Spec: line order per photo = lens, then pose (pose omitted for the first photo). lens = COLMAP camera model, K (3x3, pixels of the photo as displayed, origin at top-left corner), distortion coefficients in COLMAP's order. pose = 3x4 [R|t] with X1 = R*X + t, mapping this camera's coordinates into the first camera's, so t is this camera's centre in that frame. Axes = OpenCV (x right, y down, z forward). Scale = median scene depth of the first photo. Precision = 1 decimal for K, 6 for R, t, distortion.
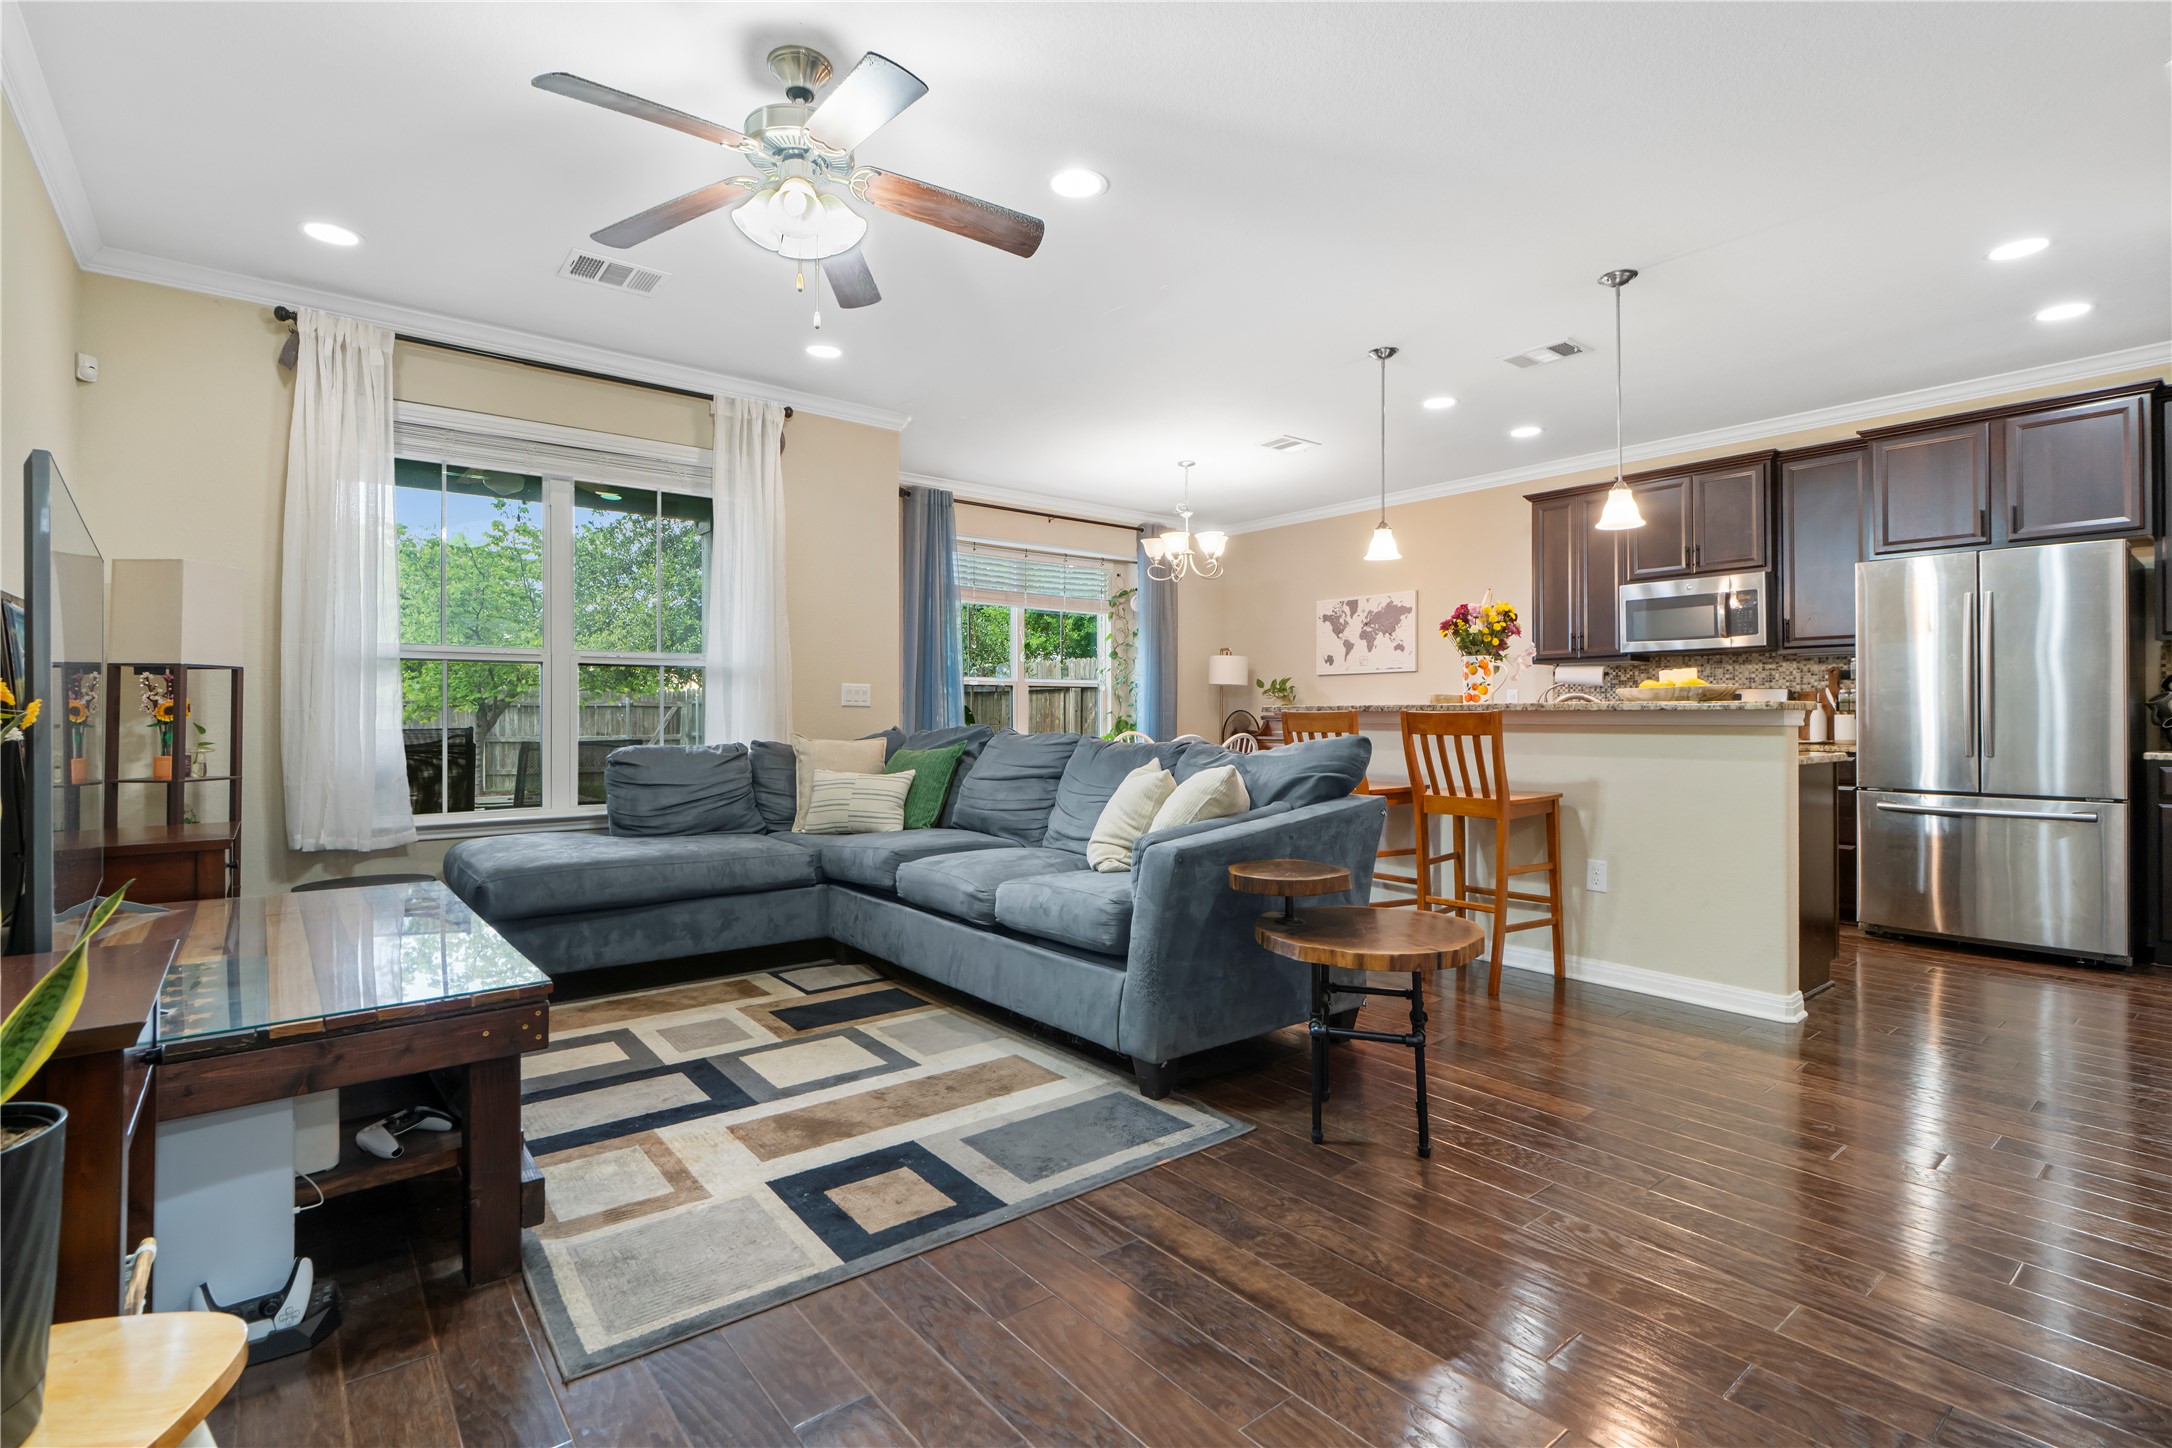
lens RADIAL K [[1007.0, 0, 1058.0], [0, 1007.0, 713.8], [0, 0, 1]] dist [0.001048, -0.003020]
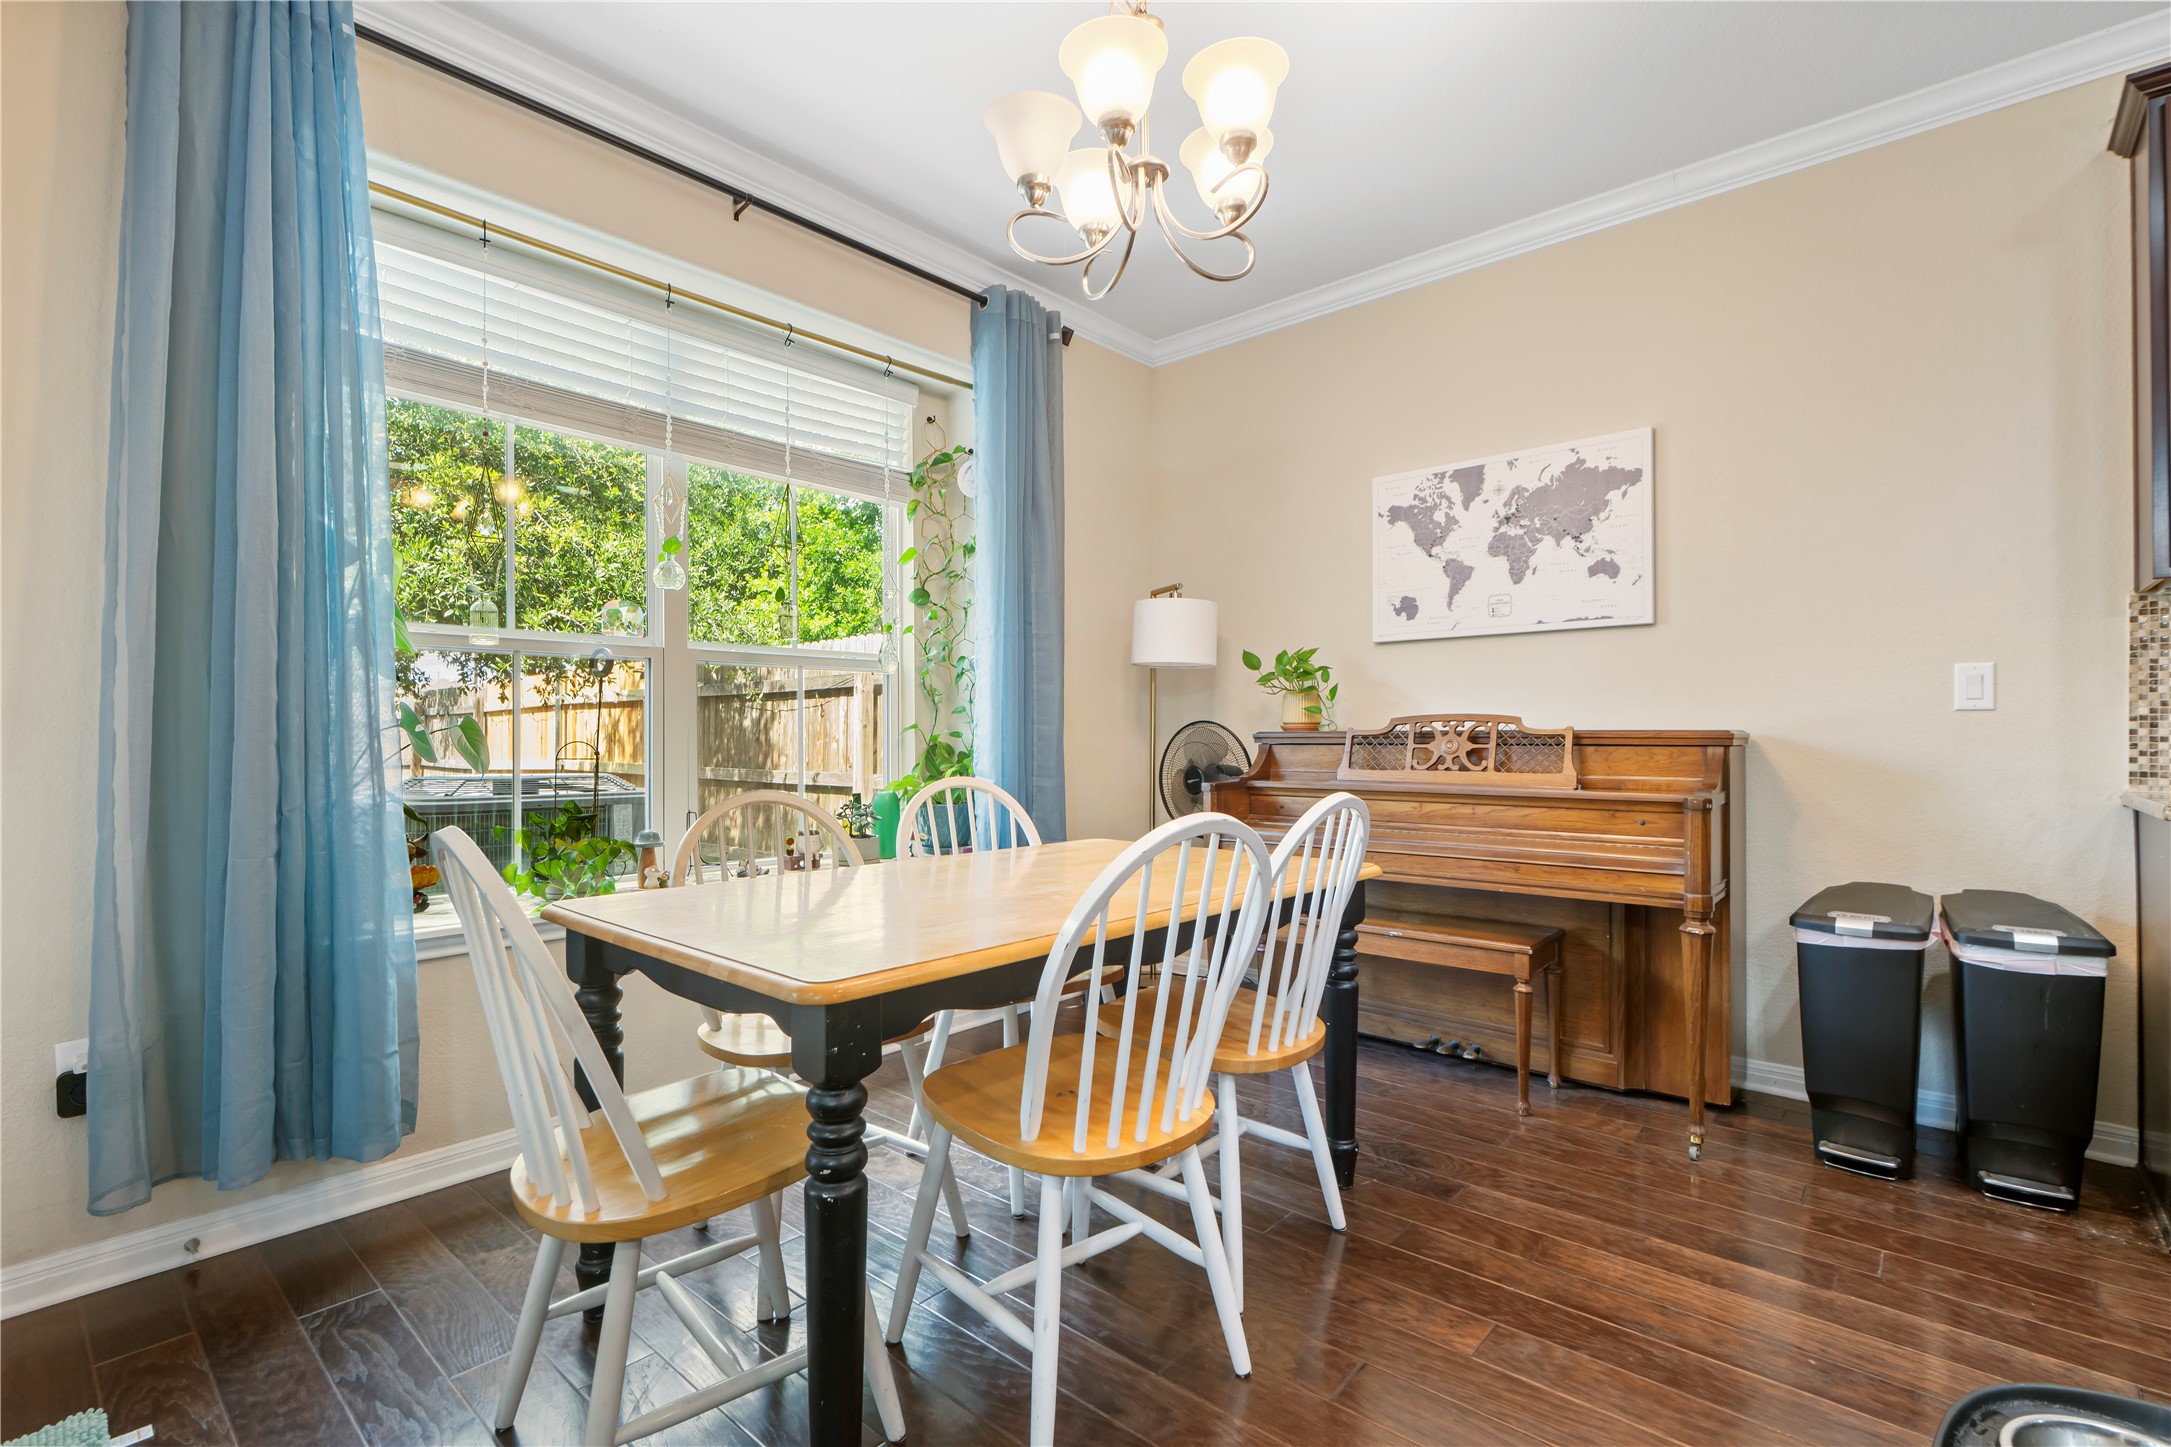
lens RADIAL K [[1006.6, 0, 1084.4], [0, 1006.6, 729.6], [0, 0, 1]] dist [0.001048, -0.003020]
pose [[0.982900, -0.002032, 0.184130, 0.094297], [0.002581, 0.999993, -0.002741, 0.002337], [-0.184123, 0.003169, 0.982898, 1.163100]]
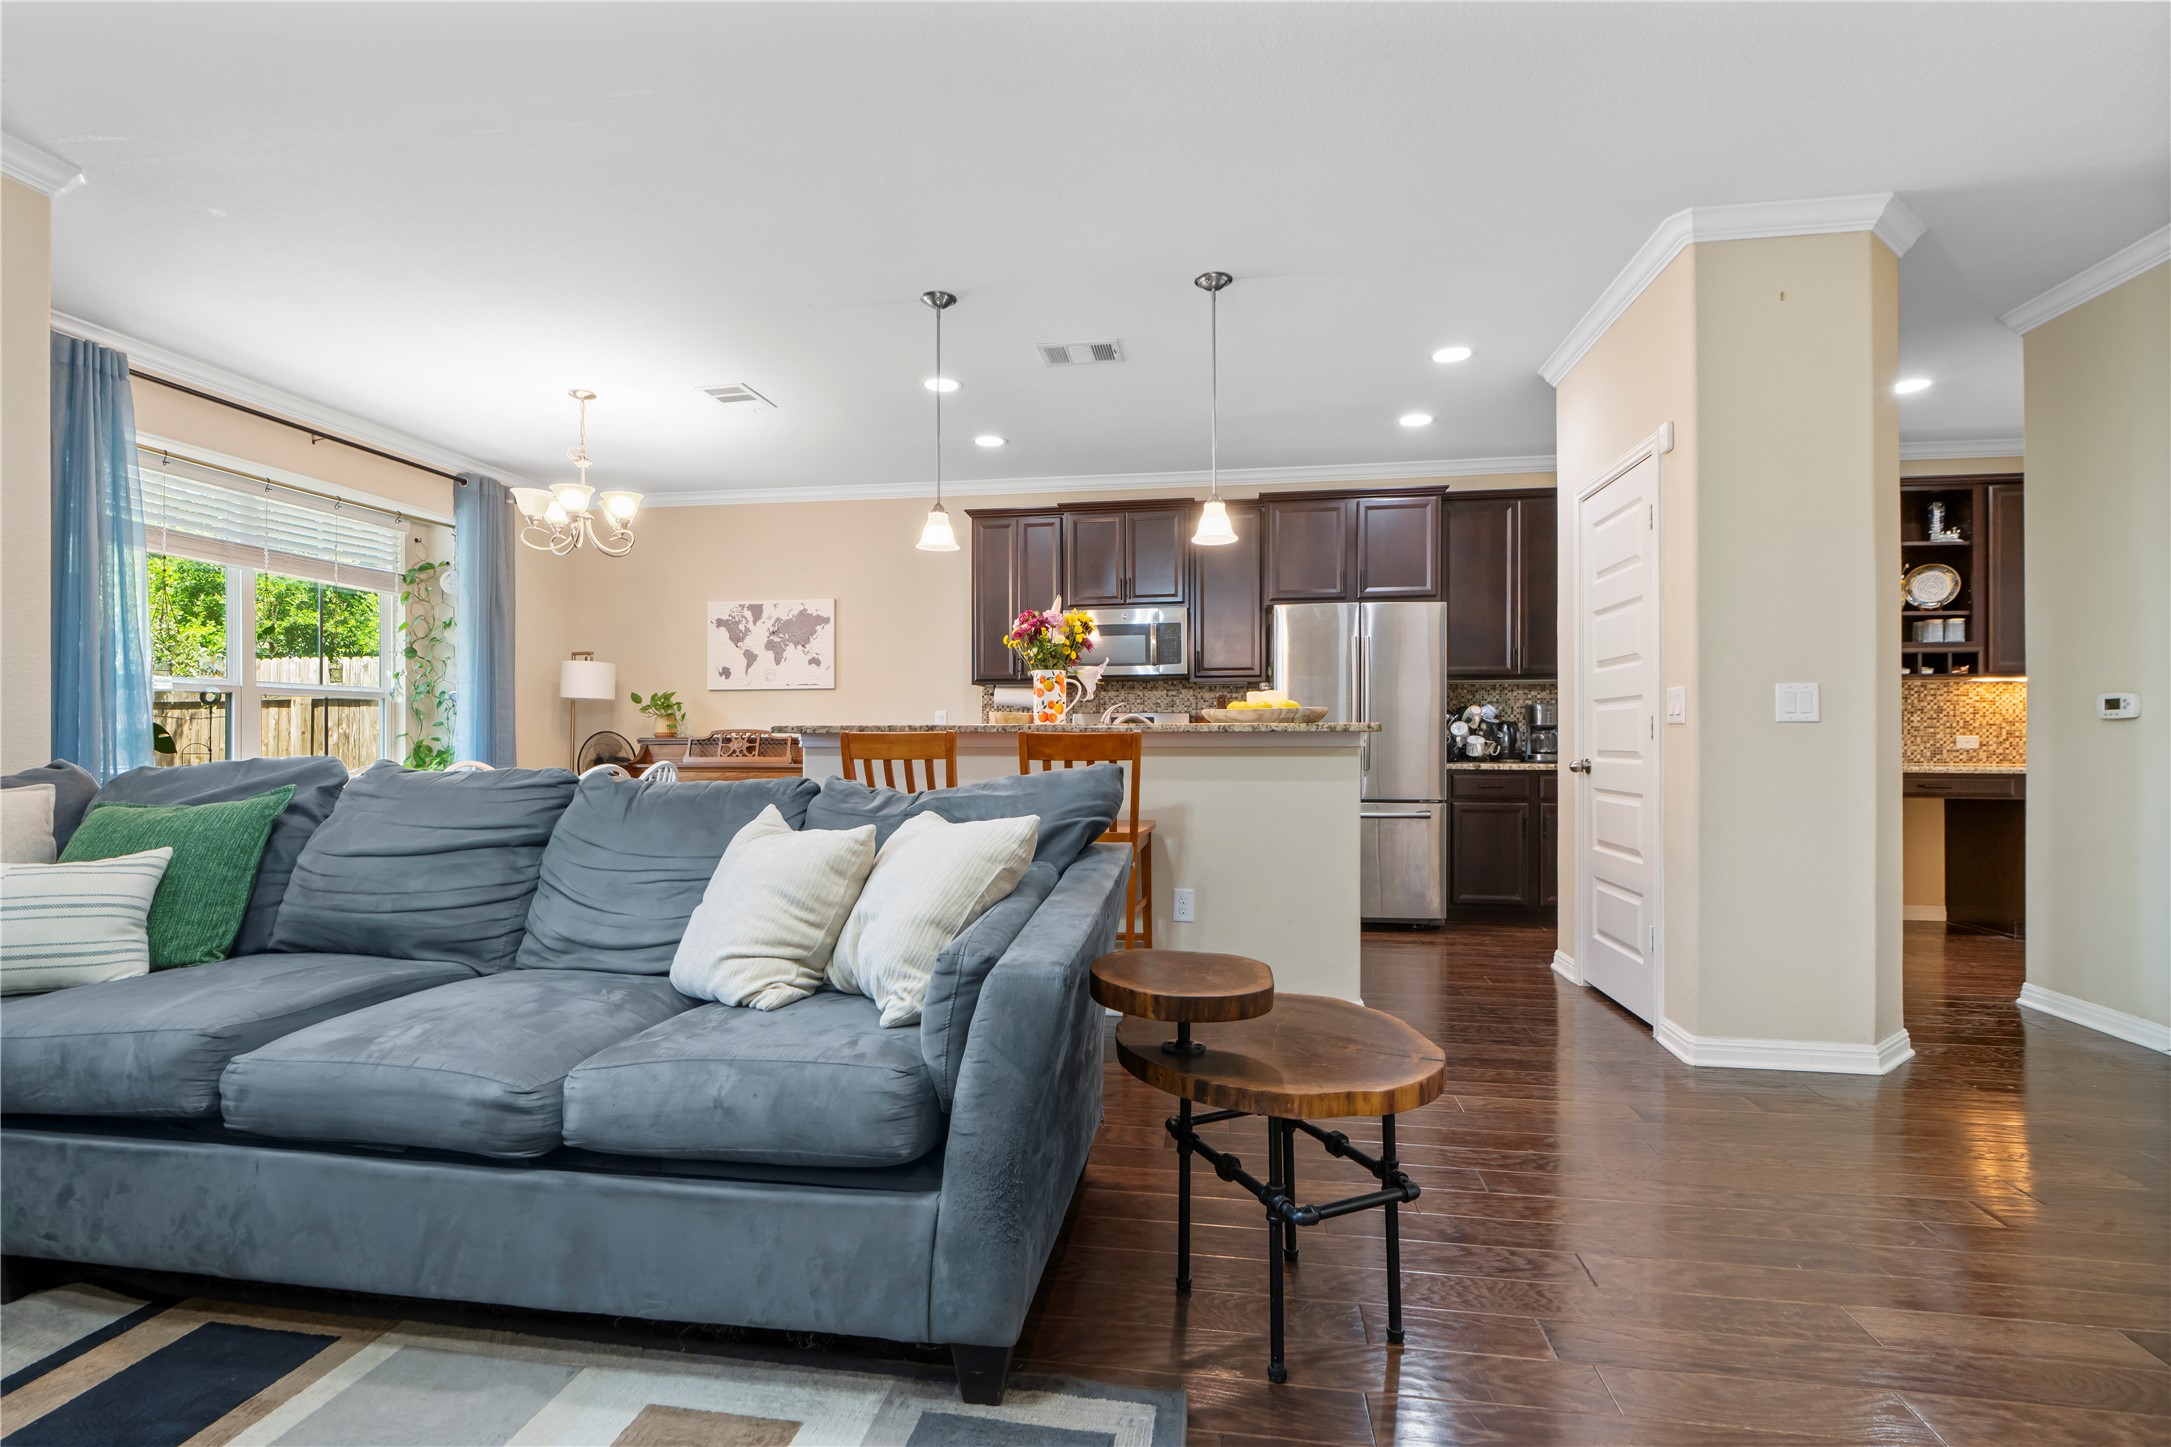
lens RADIAL K [[1006.6, 0, 1098.7], [0, 1006.6, 730.6], [0, 0, 1]] dist [0.001048, -0.003020]
pose [[0.727463, 0.002685, 0.686142, -0.161538], [0.001332, 0.999985, -0.005326, 0.000356], [-0.686146, 0.004789, 0.727449, 0.336914]]
